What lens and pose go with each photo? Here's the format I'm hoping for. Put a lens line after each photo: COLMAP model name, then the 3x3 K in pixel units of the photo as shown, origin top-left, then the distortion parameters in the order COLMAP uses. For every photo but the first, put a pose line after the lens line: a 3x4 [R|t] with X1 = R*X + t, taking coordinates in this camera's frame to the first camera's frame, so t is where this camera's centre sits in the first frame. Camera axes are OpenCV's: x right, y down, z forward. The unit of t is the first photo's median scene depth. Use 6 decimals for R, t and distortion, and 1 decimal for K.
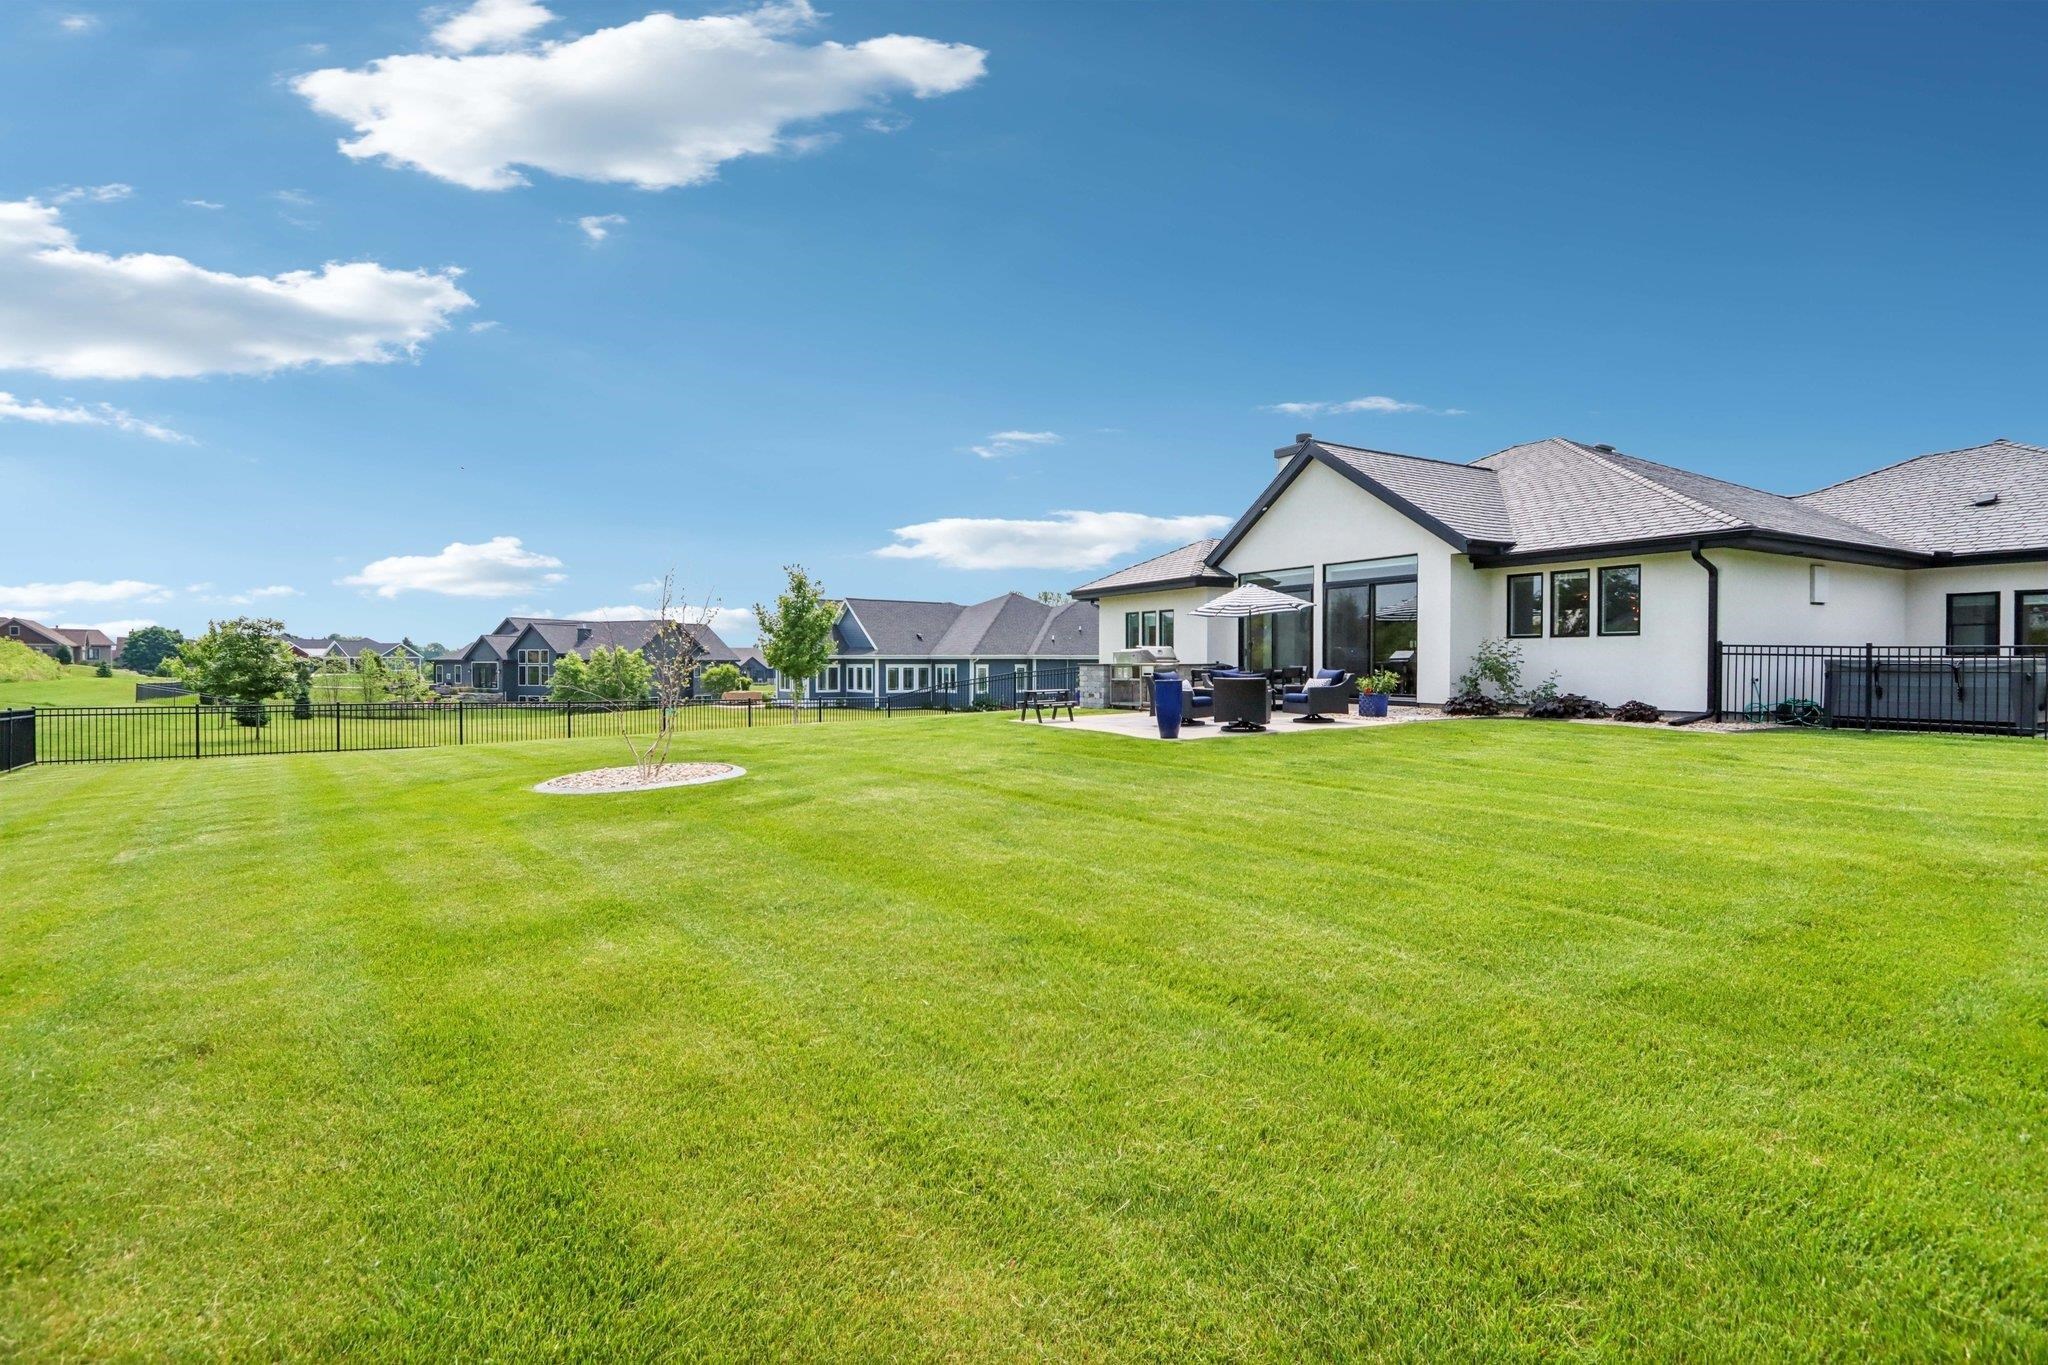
lens RADIAL K [[951.1, 0, 1024.0], [0, 951.1, 682.5], [0, 0, 1]] dist [0.000707, 0.000551]
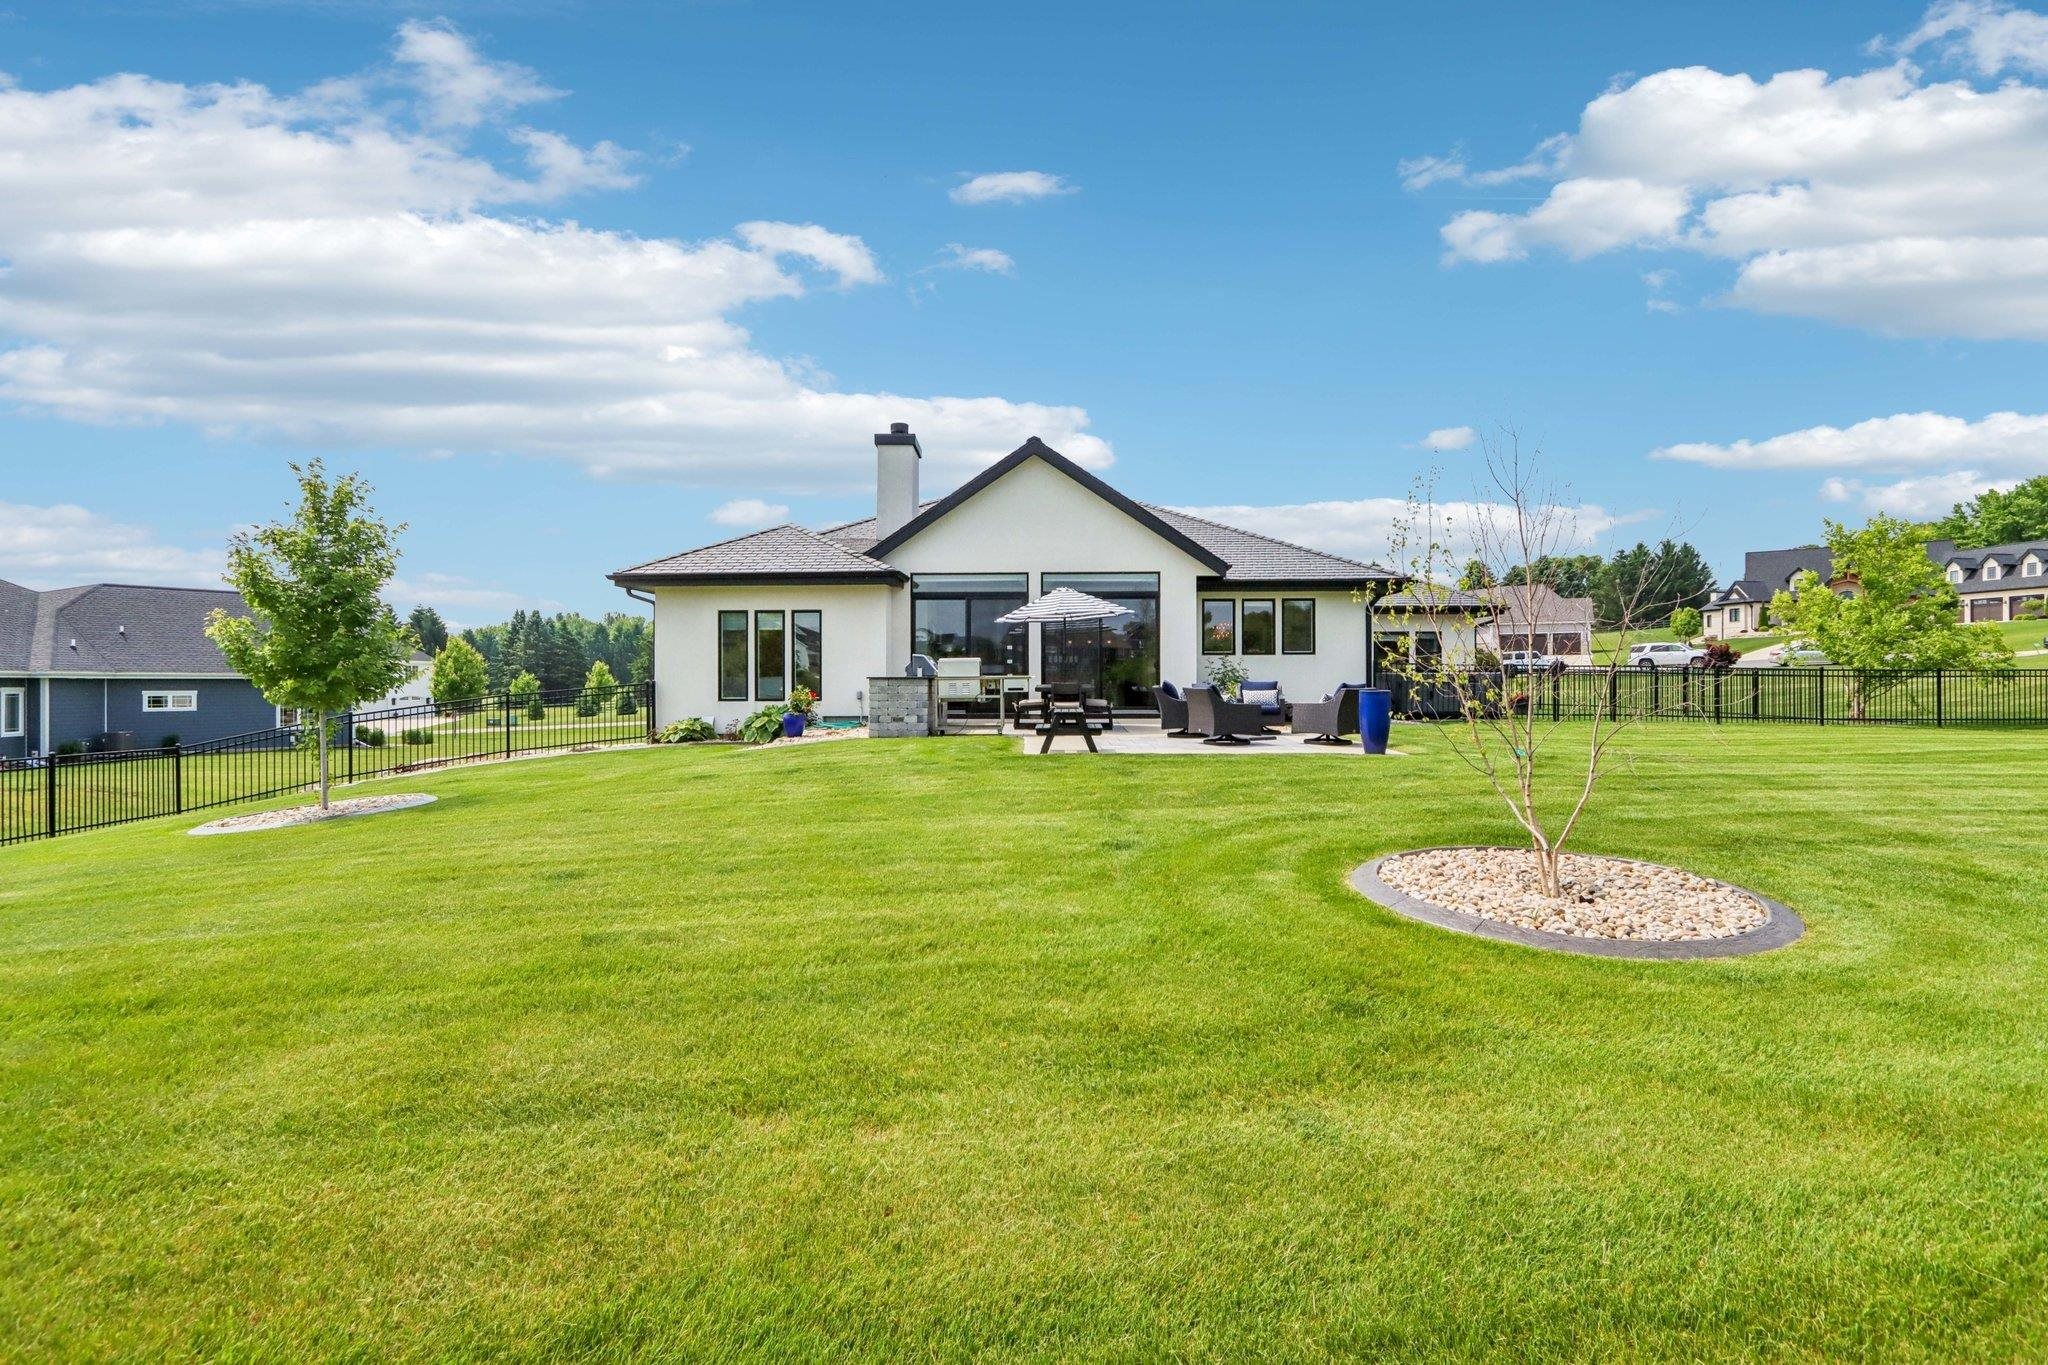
lens RADIAL K [[951.1, 0, 1024.0], [0, 951.1, 682.5], [0, 0, 1]] dist [0.000707, 0.000551]
pose [[0.533138, -0.001739, 0.846027, -0.563347], [0.020752, 0.999724, -0.011022, -0.005803], [-0.845774, 0.023433, 0.533027, 0.584618]]
